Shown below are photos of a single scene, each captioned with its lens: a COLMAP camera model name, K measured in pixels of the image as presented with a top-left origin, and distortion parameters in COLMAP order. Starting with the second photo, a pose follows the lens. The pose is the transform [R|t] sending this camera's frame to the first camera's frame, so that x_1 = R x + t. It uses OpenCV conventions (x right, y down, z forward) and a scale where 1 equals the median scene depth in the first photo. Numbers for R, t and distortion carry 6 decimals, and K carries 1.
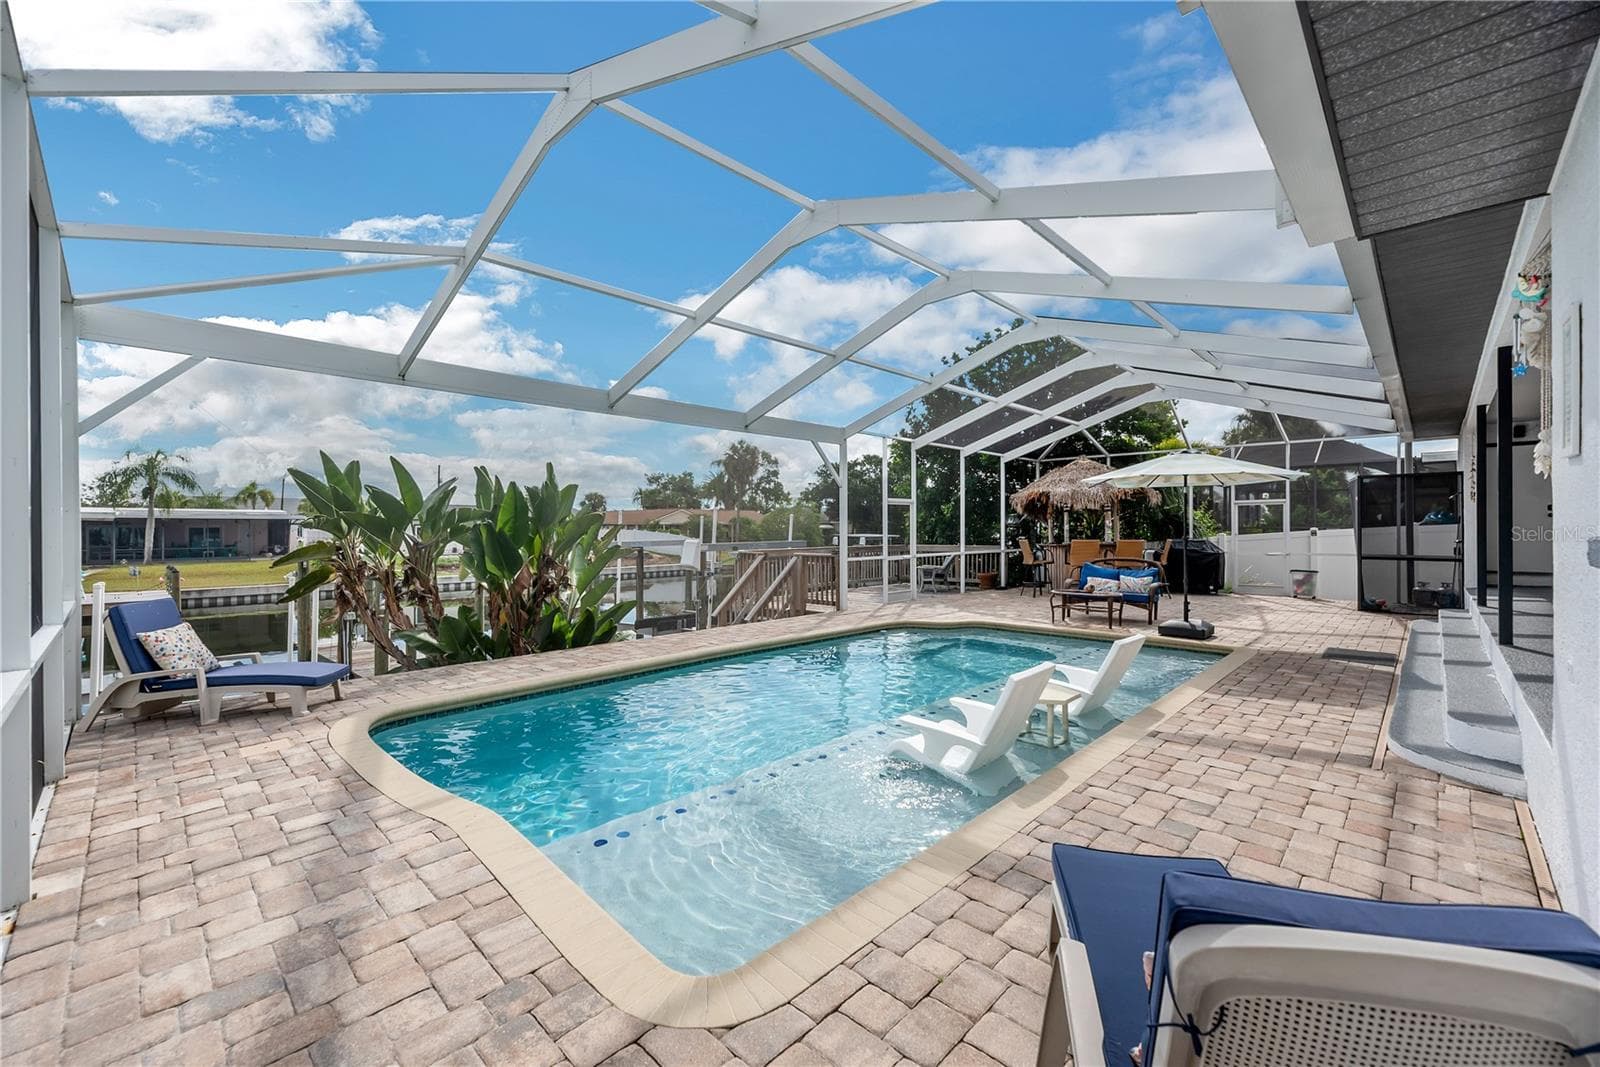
lens RADIAL K [[610.7, 0, 793.5], [0, 610.7, 533.2], [0, 0, 1]] dist [-0.000133, 0.000111]
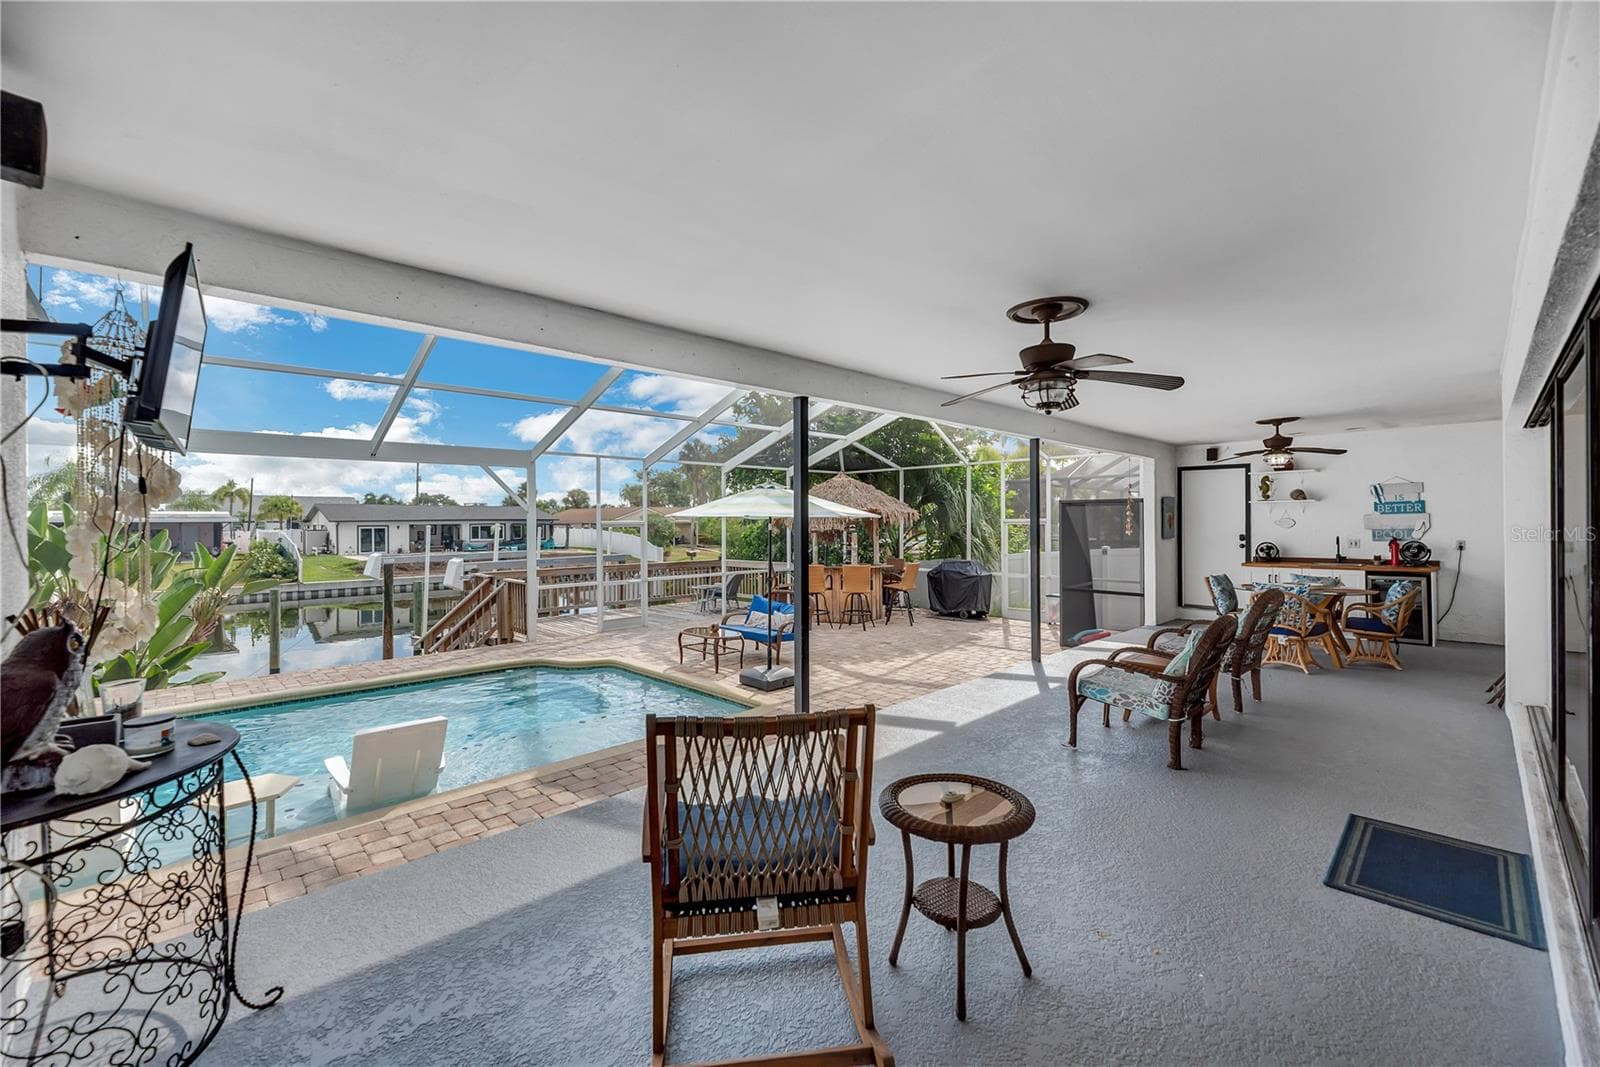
lens RADIAL K [[645.4, 0, 798.5], [0, 645.4, 526.2], [0, 0, 1]] dist [0.000187, 0.000002]
pose [[0.999992, -0.003879, -0.000927, 0.617982], [0.003874, 0.999978, -0.005420, -0.060362], [0.000948, 0.005416, 0.999985, -0.872143]]
